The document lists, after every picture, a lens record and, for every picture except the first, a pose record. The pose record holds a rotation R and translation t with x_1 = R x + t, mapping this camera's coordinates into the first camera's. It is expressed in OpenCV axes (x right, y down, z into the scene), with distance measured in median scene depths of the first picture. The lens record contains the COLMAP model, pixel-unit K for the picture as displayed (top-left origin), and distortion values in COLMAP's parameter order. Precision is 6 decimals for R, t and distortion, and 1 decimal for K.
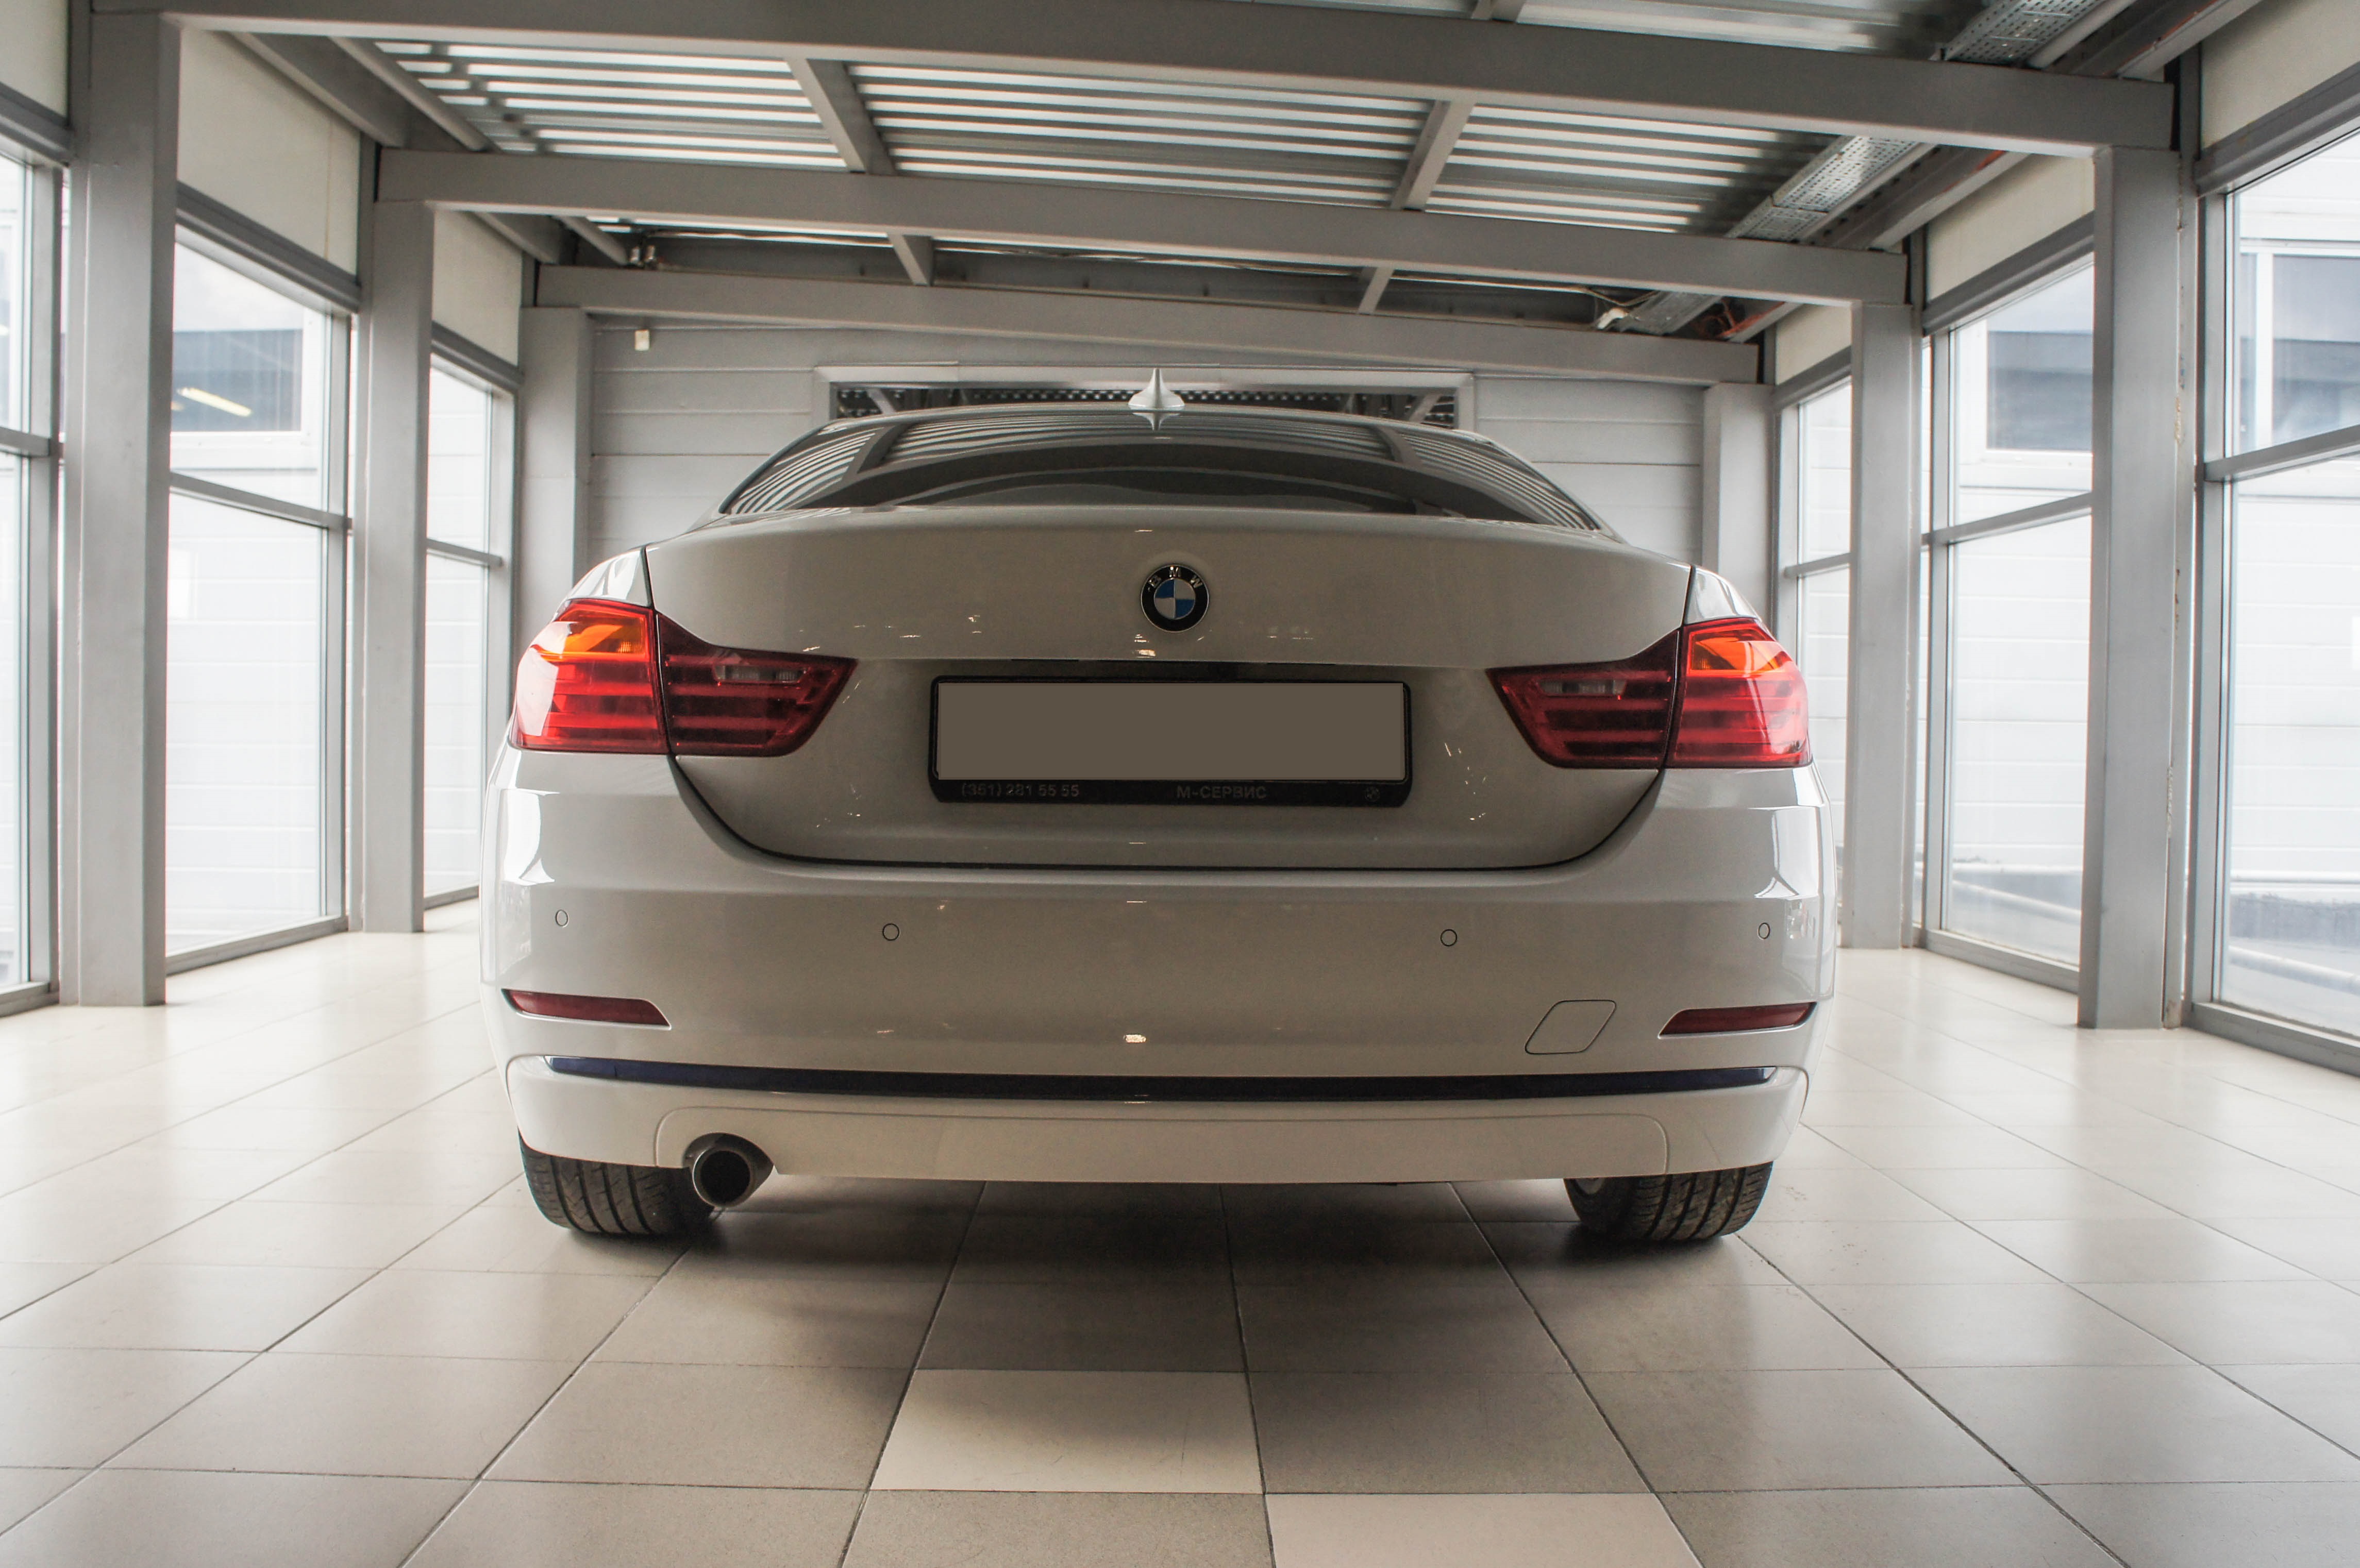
lens RADIAL K [[1951.4, 0, 1181.6], [0, 1951.4, 818.9], [0, 0, 1]] dist [-0.199354, 0.203613]
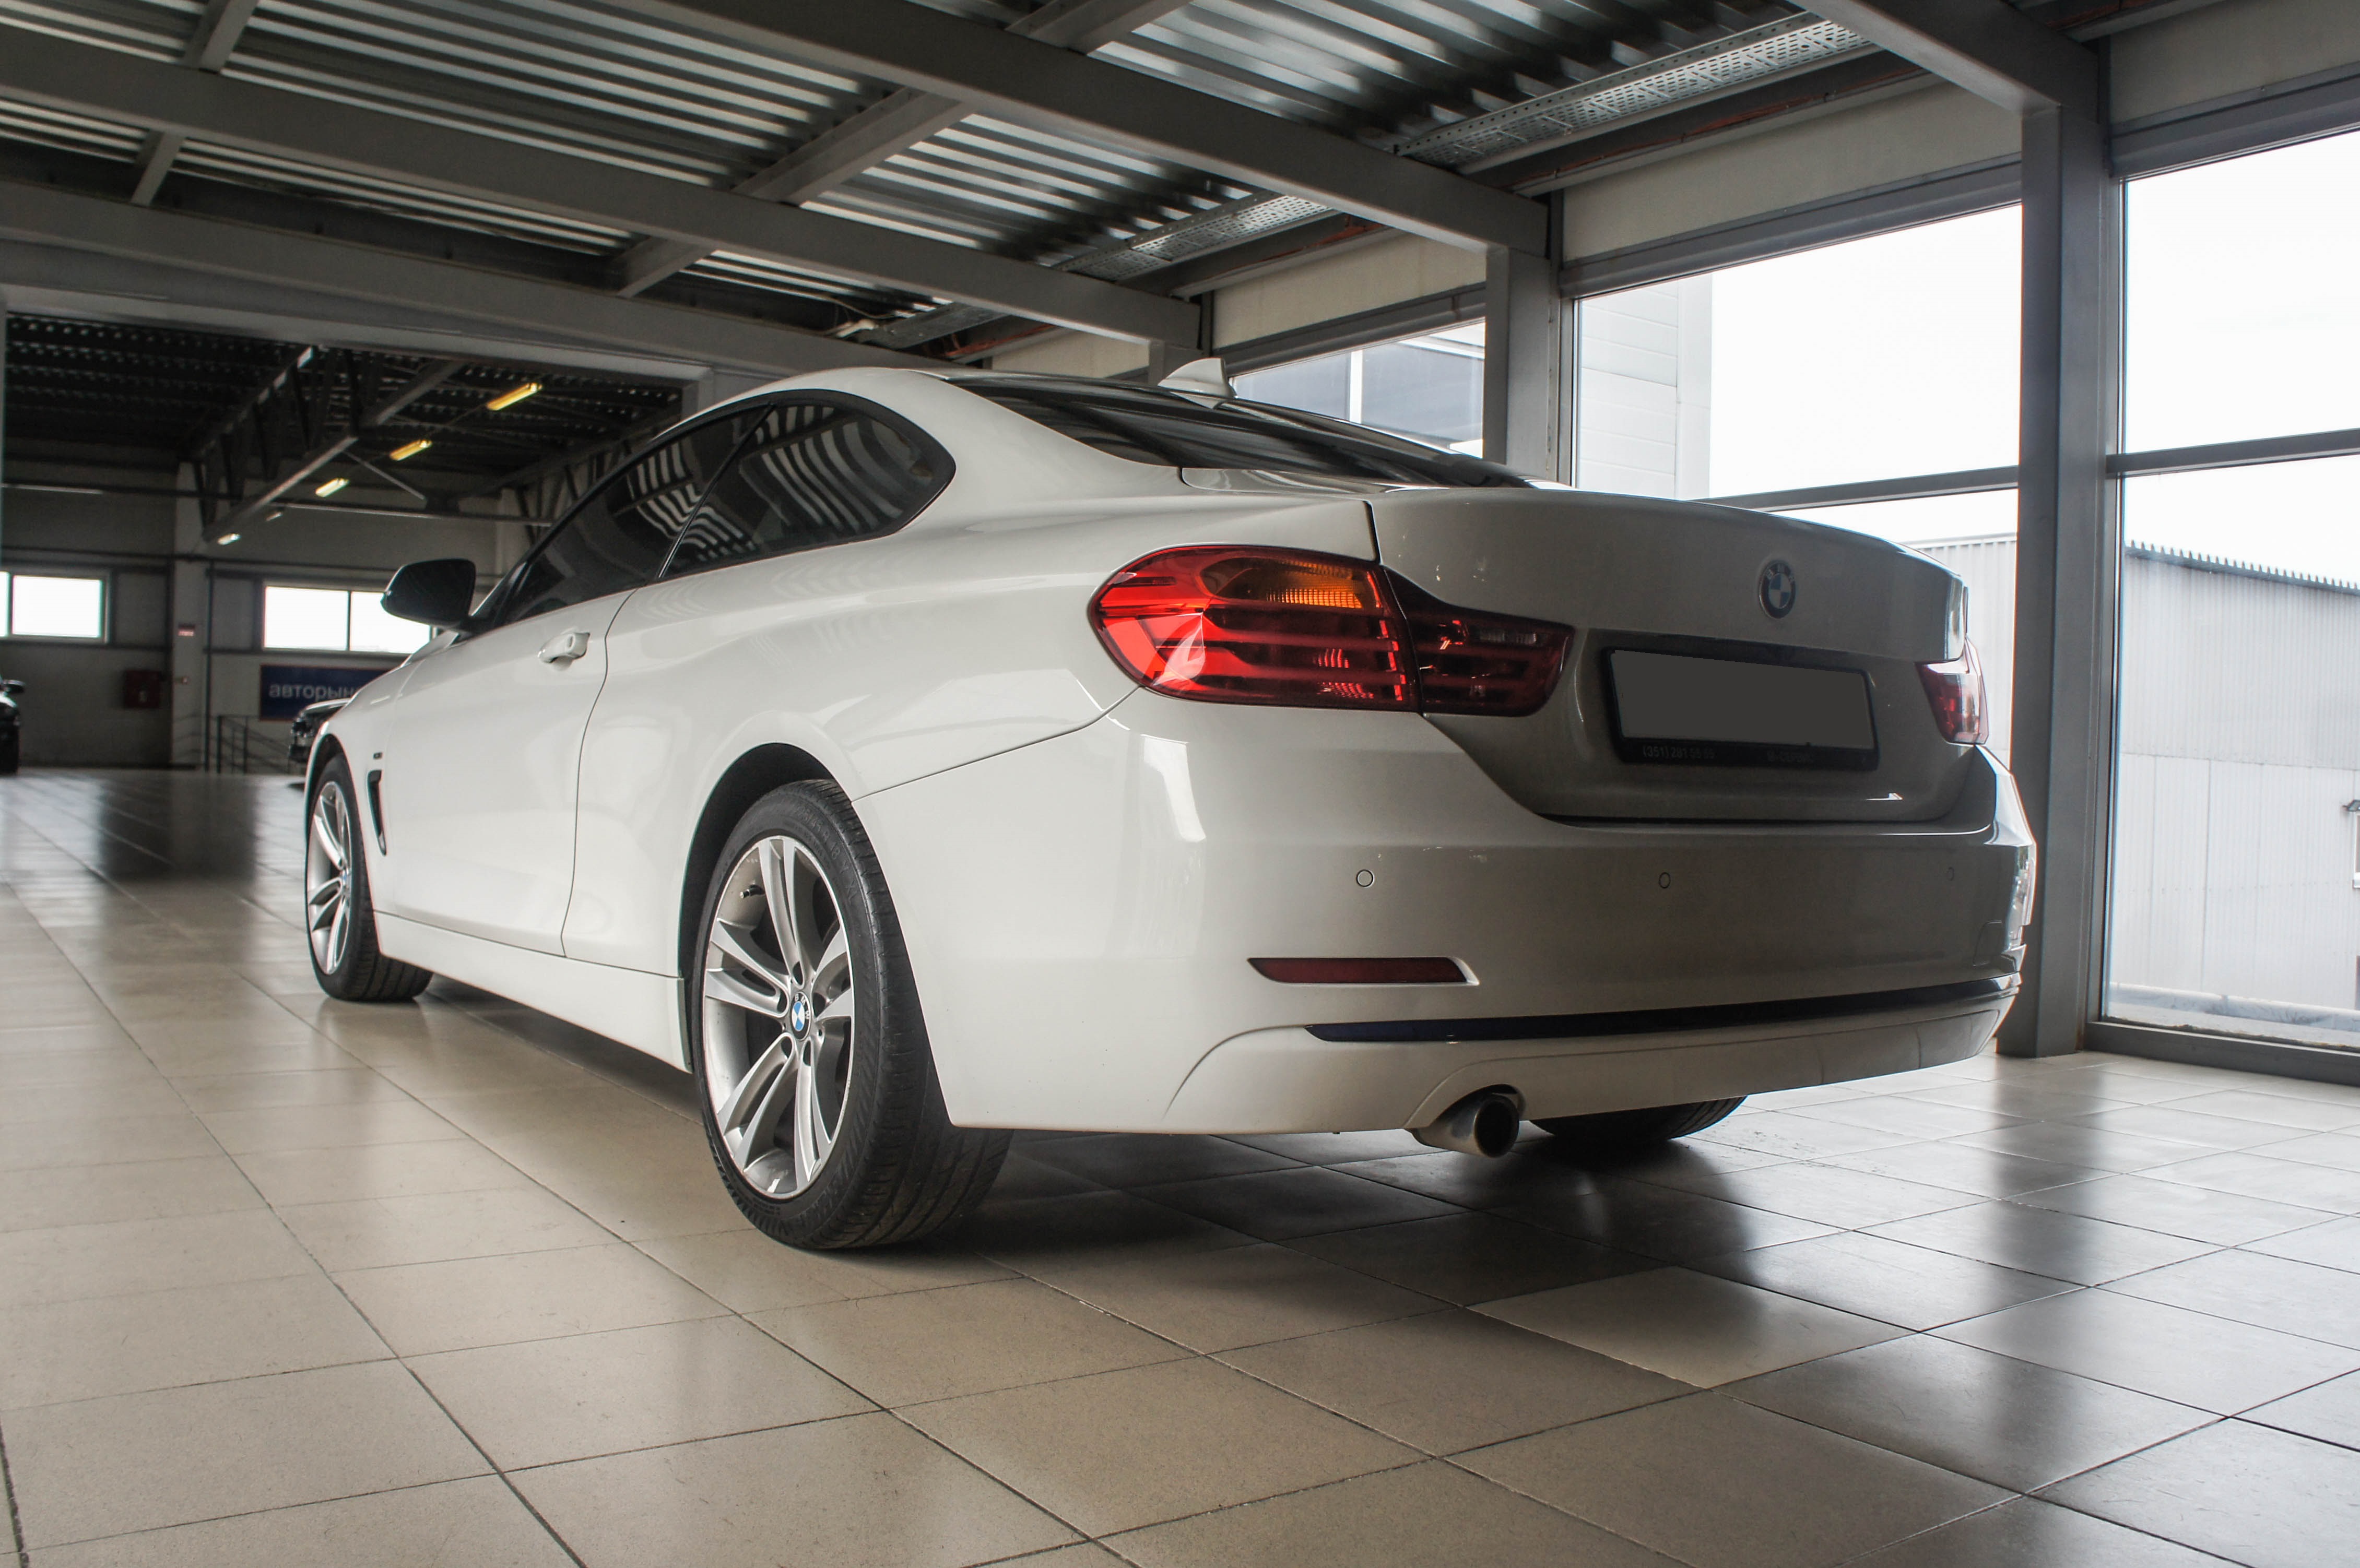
lens RADIAL K [[1846.0, 0, 1192.3], [0, 1846.0, 794.9], [0, 0, 1]] dist [-0.095039, 0.006296]
pose [[0.852386, 0.001863, 0.522910, -0.566346], [0.001626, 0.999979, -0.006213, 0.010041], [-0.522911, 0.006147, 0.852365, 0.163239]]
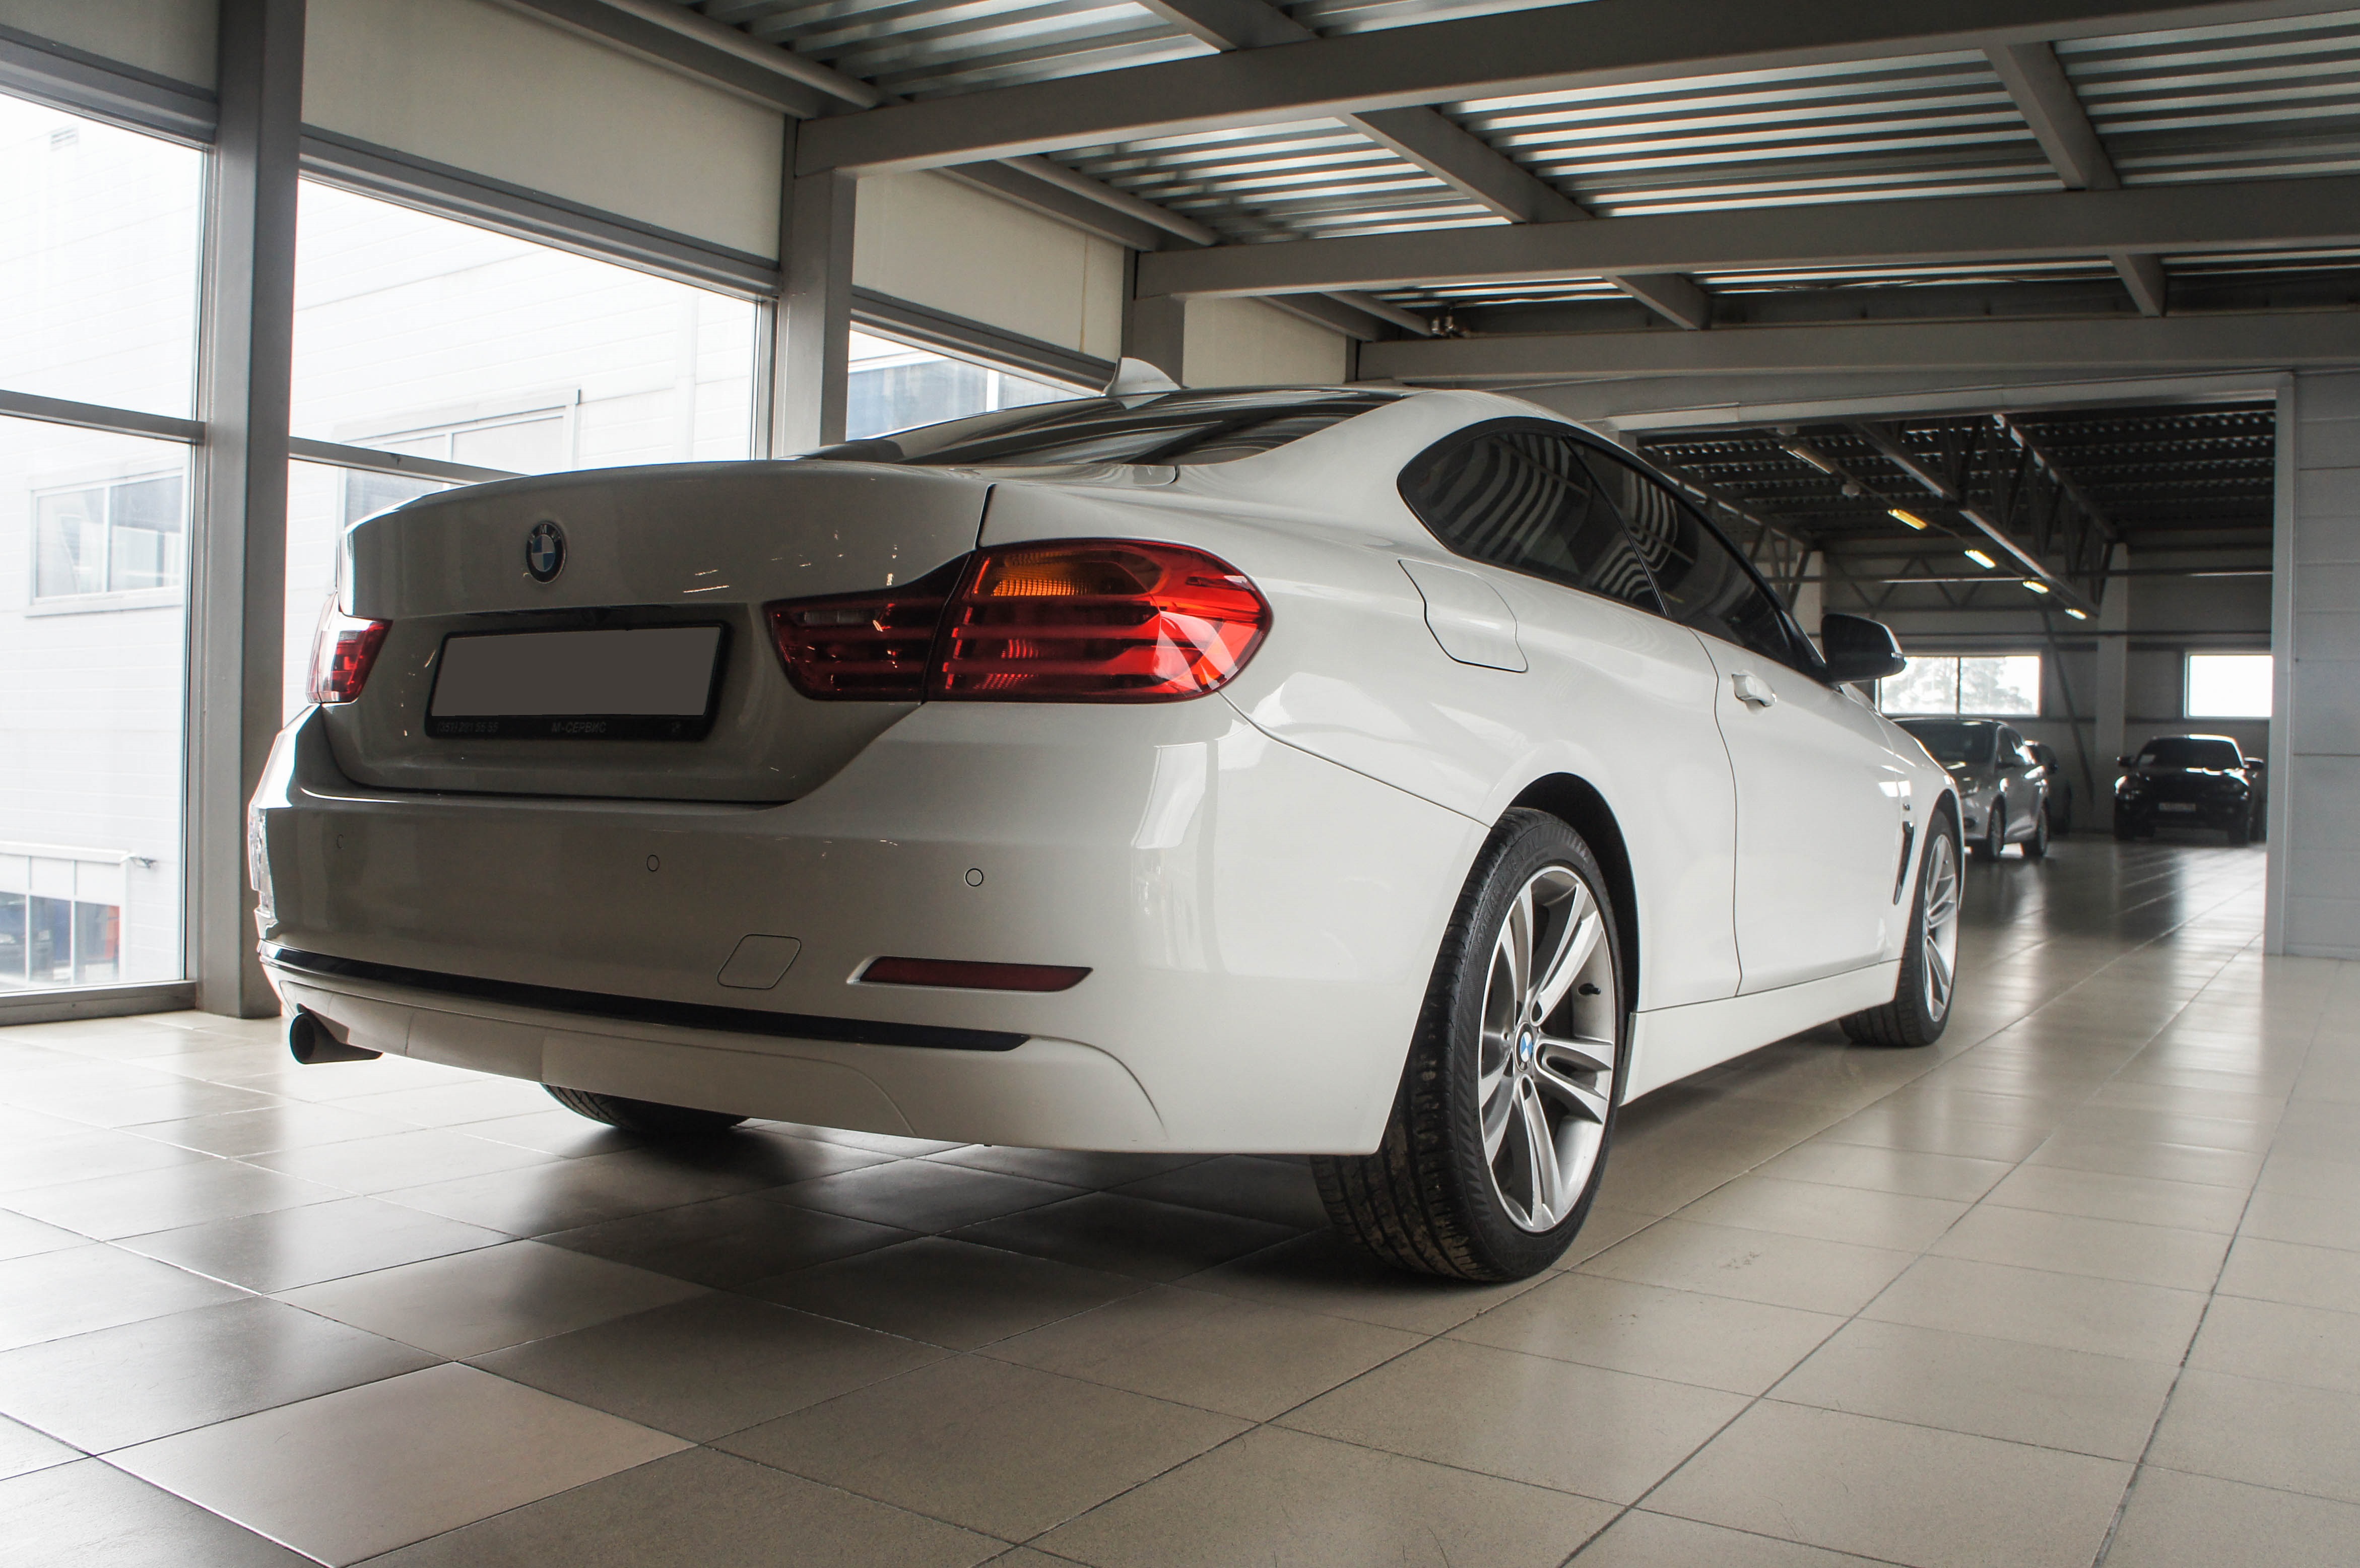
lens RADIAL K [[1807.5, 0, 1186.9], [0, 1807.5, 810.8], [0, 0, 1]] dist [-0.131350, 0.047785]
pose [[0.849689, 0.020657, -0.526880, 0.546147], [-0.035483, 0.999207, -0.018047, 0.025536], [0.526090, 0.034030, 0.849748, 0.218883]]
